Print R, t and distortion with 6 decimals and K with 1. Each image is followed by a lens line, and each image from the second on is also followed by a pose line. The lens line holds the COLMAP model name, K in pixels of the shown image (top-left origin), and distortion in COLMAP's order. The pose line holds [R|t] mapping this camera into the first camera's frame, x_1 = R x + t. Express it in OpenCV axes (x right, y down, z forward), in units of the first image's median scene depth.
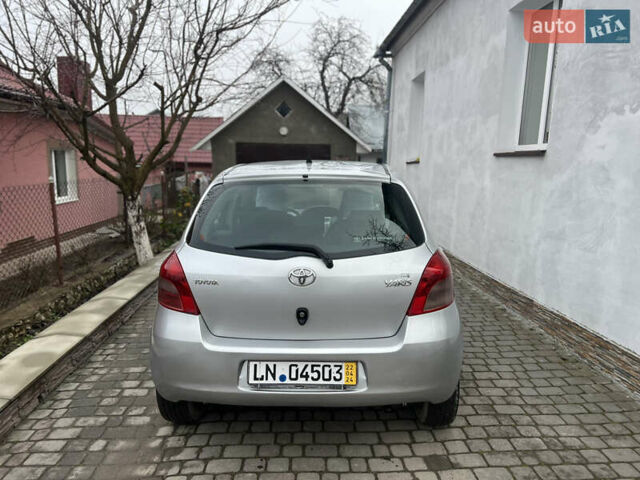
lens RADIAL K [[451.0, 0, 319.2], [0, 451.0, 240.4], [0, 0, 1]] dist [-0.003246, -0.002198]
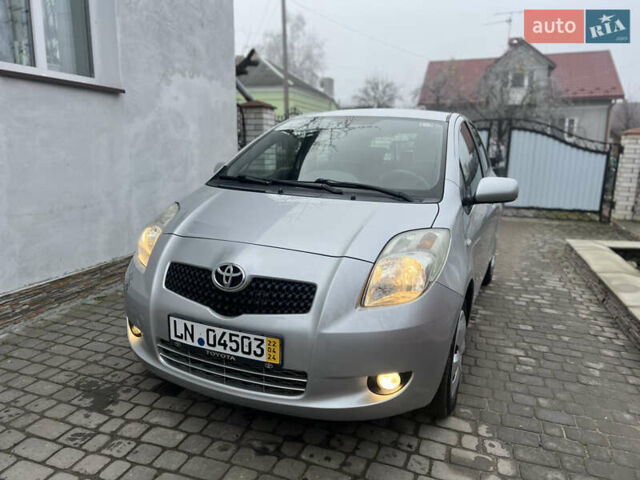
lens RADIAL K [[451.0, 0, 319.4], [0, 451.0, 238.9], [0, 0, 1]] dist [-0.003246, -0.002198]
pose [[-0.921109, -0.110452, 0.373307, -0.269076], [0.031425, 0.934683, 0.354089, -0.263547], [-0.388034, 0.337886, -0.857475, 1.998298]]
